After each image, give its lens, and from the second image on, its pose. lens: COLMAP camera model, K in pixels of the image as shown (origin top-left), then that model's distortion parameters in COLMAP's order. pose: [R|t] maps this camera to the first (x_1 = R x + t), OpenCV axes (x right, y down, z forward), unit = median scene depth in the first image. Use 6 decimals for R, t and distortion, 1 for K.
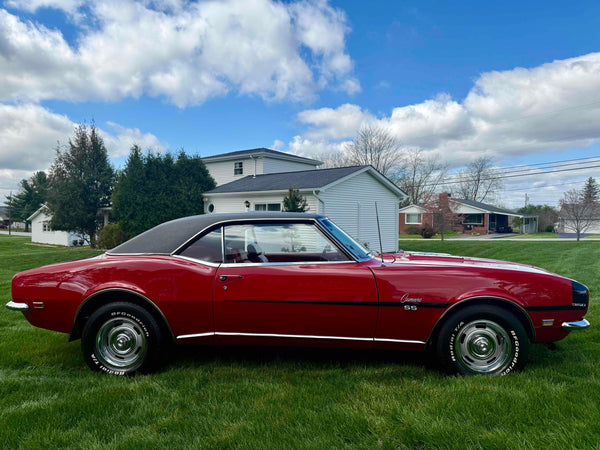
lens RADIAL K [[421.9, 0, 298.0], [0, 421.9, 226.9], [0, 0, 1]] dist [0.038651, -0.062721]
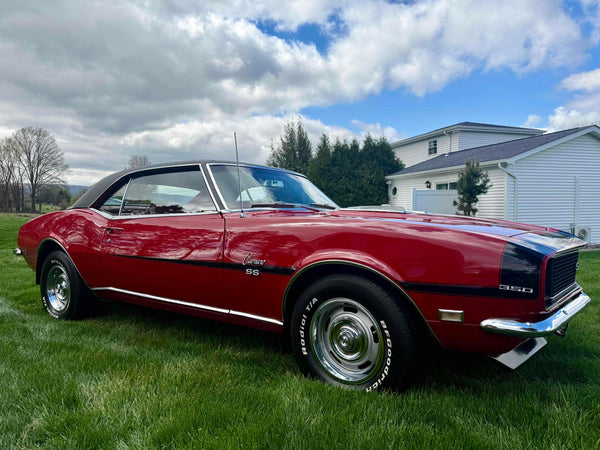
lens RADIAL K [[421.9, 0, 298.0], [0, 421.9, 226.9], [0, 0, 1]] dist [0.038651, -0.062721]
pose [[0.850421, 0.003147, -0.526094, 0.103727], [0.009739, 0.999717, 0.021724, 0.012802], [0.526013, -0.023598, 0.850149, 0.056761]]
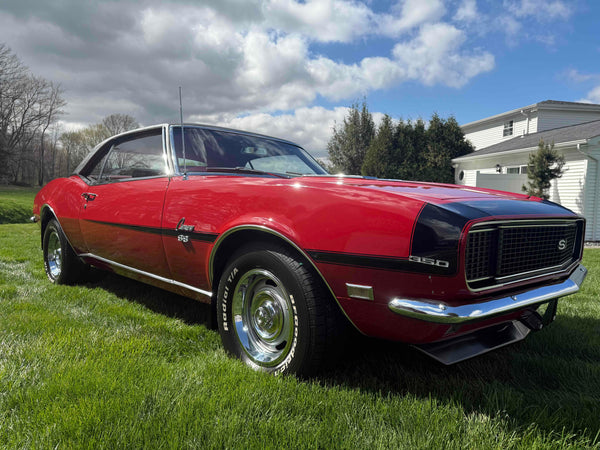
lens RADIAL K [[431.3, 0, 301.2], [0, 431.3, 224.2], [0, 0, 1]] dist [-0.008036, -0.005391]
pose [[0.755211, 0.040573, -0.654225, 0.124117], [-0.013027, 0.998814, 0.046905, 0.018060], [0.655353, -0.026900, 0.754844, 0.083667]]
